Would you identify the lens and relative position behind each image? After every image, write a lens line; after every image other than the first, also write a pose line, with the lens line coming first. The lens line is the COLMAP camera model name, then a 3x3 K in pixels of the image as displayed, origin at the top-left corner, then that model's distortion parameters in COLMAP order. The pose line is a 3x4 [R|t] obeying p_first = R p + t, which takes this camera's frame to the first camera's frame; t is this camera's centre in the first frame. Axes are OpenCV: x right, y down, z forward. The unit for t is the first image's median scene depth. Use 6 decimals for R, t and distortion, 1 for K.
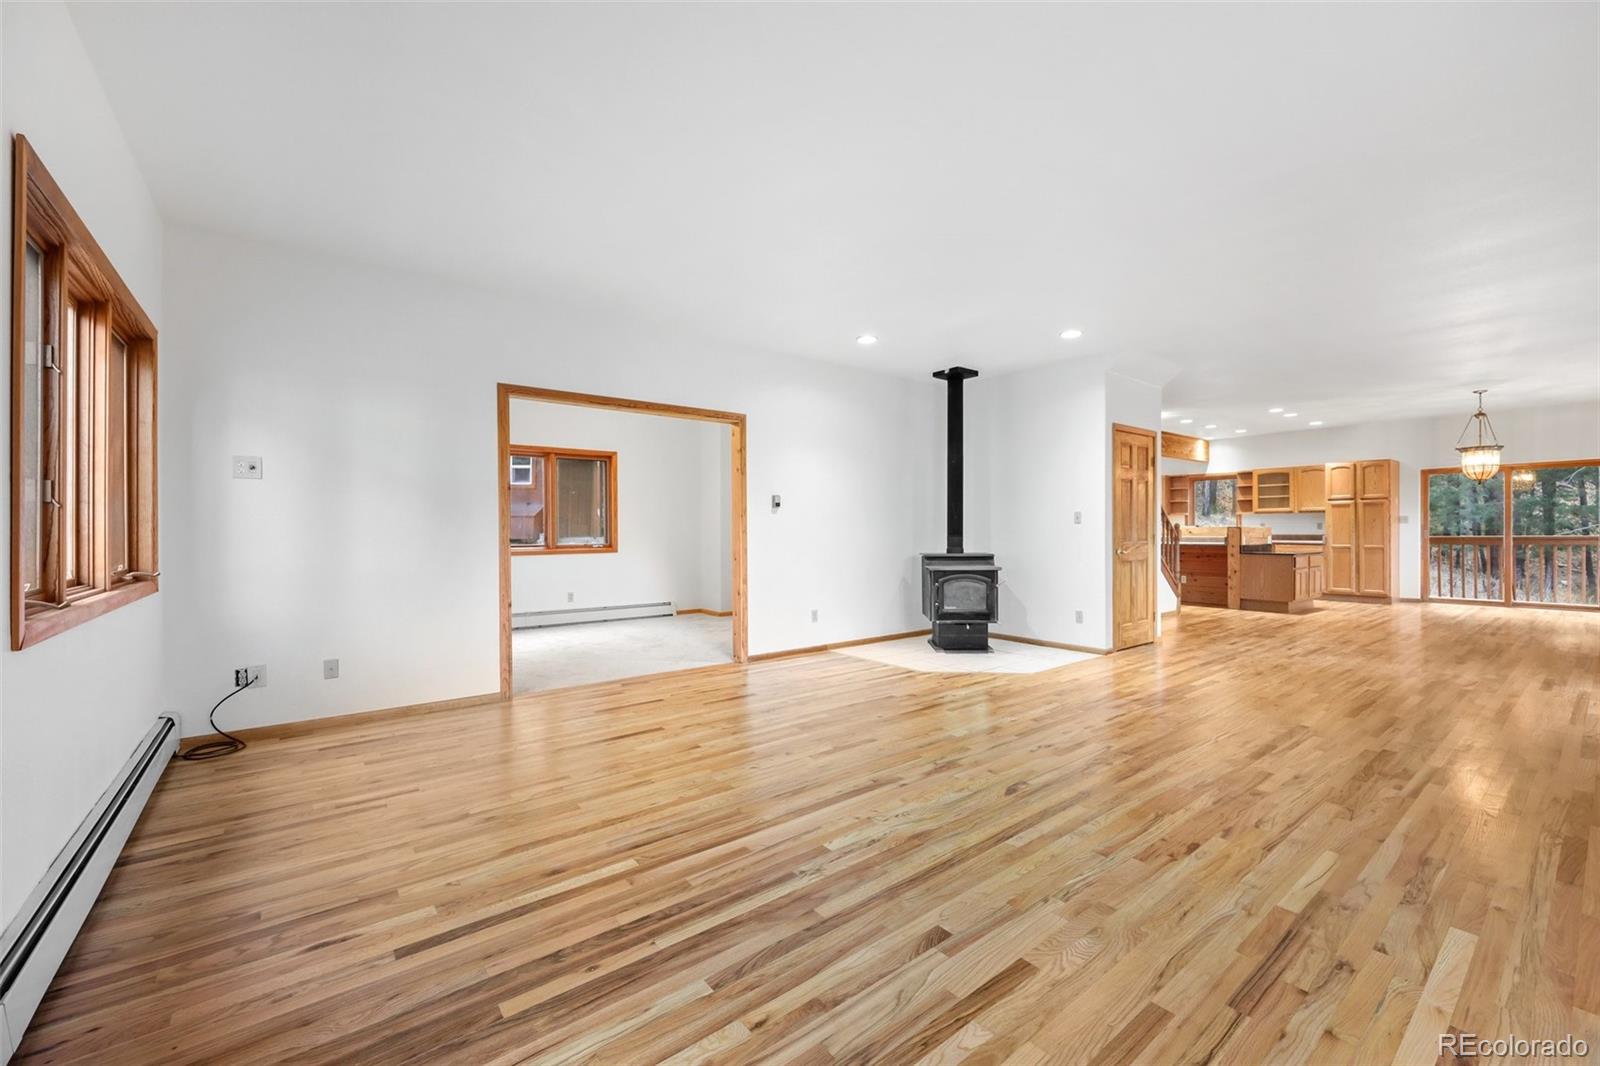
lens RADIAL K [[645.7, 0, 801.7], [0, 645.7, 532.5], [0, 0, 1]] dist [-0.002224, 0.000869]
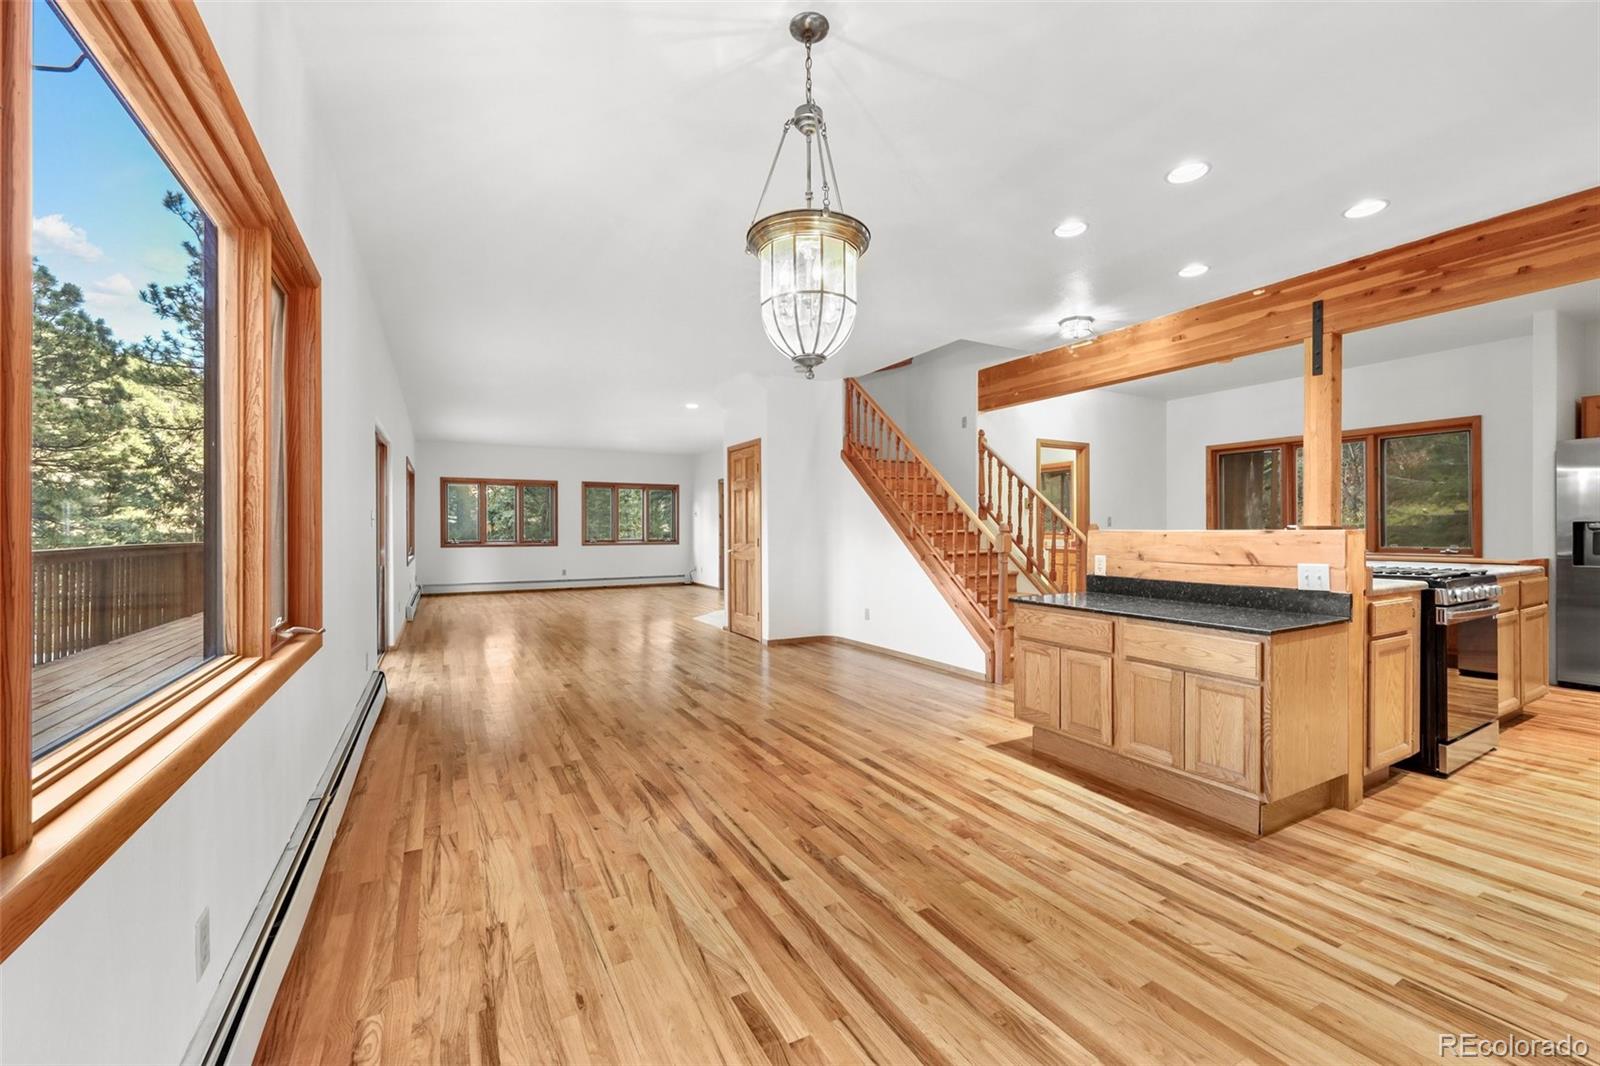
lens RADIAL K [[645.7, 0, 801.8], [0, 645.7, 532.1], [0, 0, 1]] dist [-0.002224, 0.000869]
pose [[-0.155759, 0.007874, -0.987764, 1.034187], [-0.002541, 0.999962, 0.008372, -0.009872], [0.987792, 0.003813, -0.155733, 0.815185]]
